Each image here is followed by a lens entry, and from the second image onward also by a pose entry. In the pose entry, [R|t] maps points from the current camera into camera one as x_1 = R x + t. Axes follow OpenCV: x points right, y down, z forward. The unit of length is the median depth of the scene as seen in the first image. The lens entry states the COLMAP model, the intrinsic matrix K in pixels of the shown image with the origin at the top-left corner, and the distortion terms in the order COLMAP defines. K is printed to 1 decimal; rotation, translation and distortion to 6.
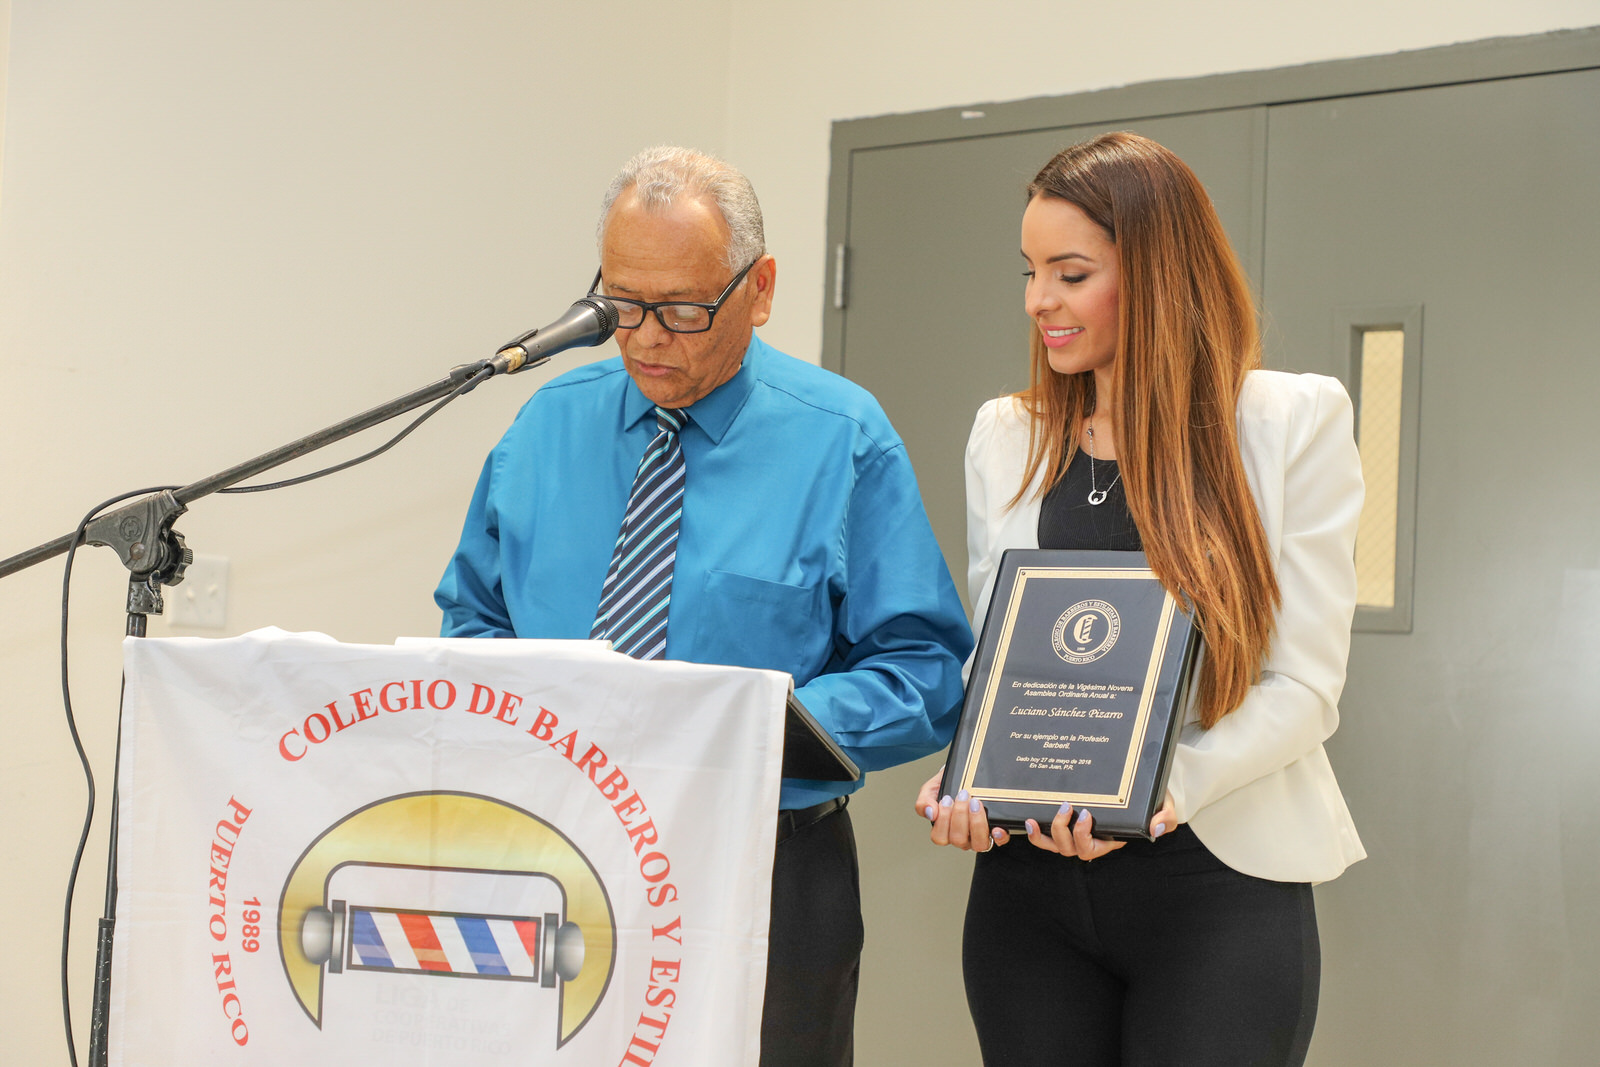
lens RADIAL K [[2762.4, 0, 807.7], [0, 2762.4, 546.2], [0, 0, 1]] dist [0.020455, 0.000000]
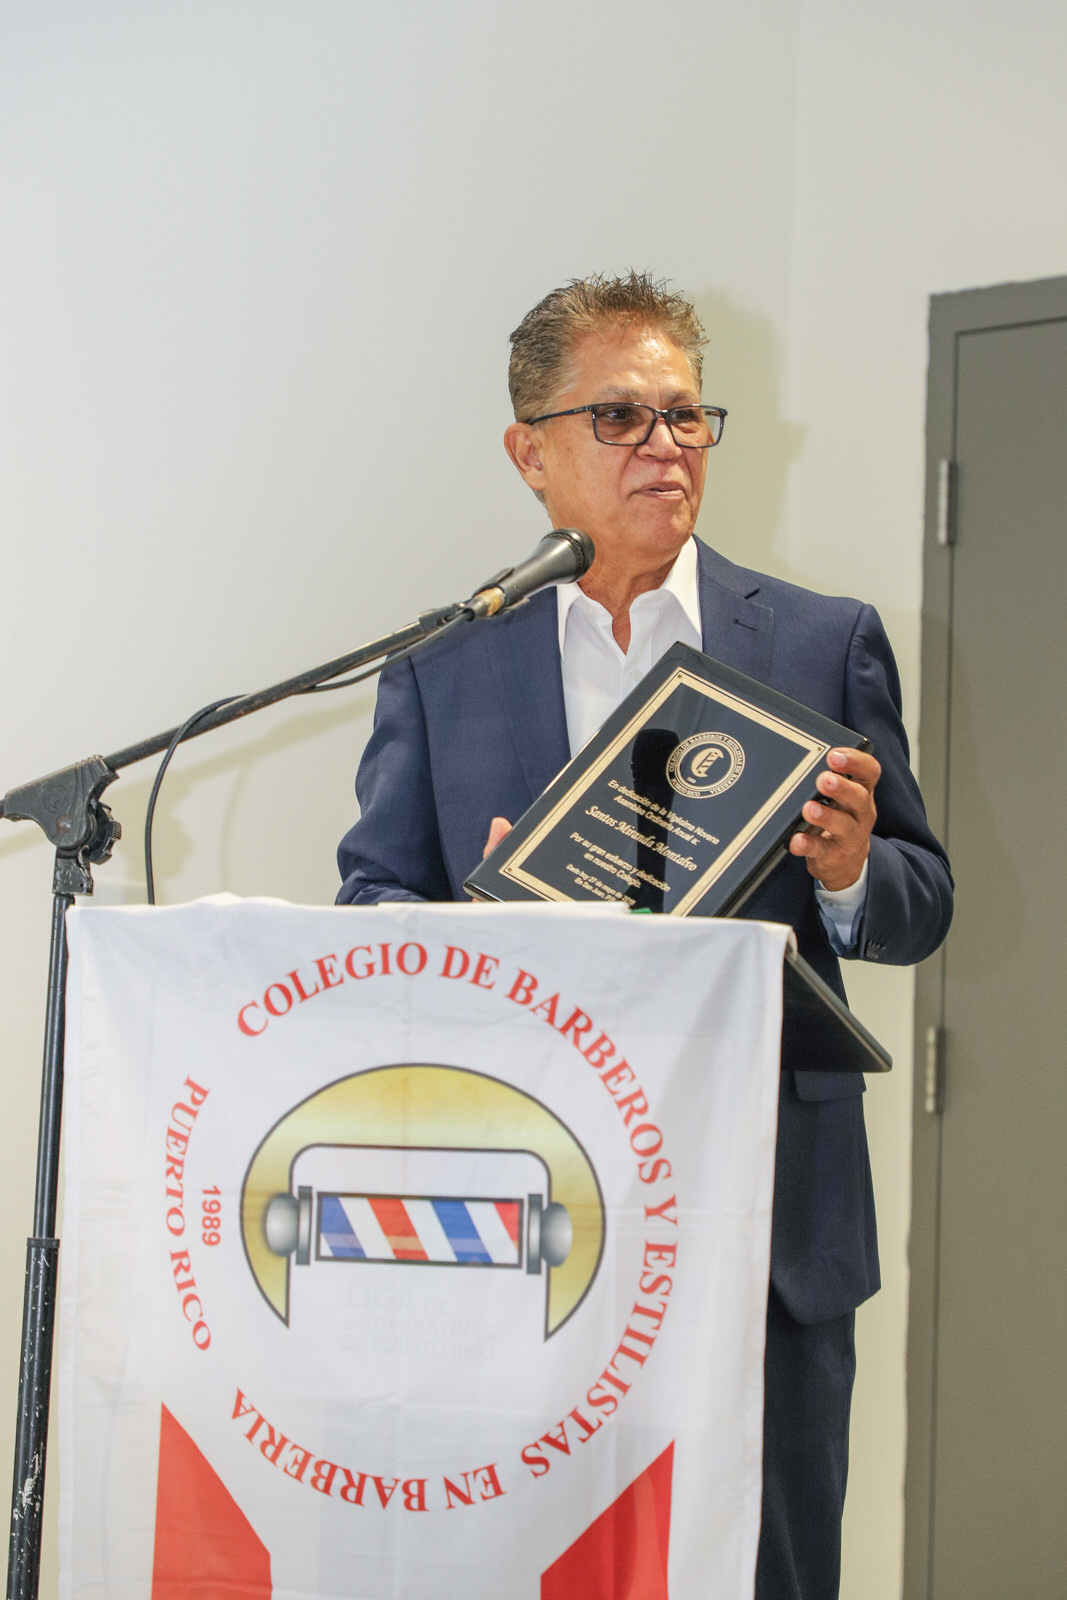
lens RADIAL K [[4799.9, 0, 536.9], [0, 4799.9, 799.3], [0, 0, 1]] dist [-0.100791, 0.000000]
pose [[0.993658, -0.024487, -0.109747, 0.084391], [0.019924, 0.998898, -0.042487, 0.069136], [0.110667, 0.040031, 0.993051, -0.575810]]
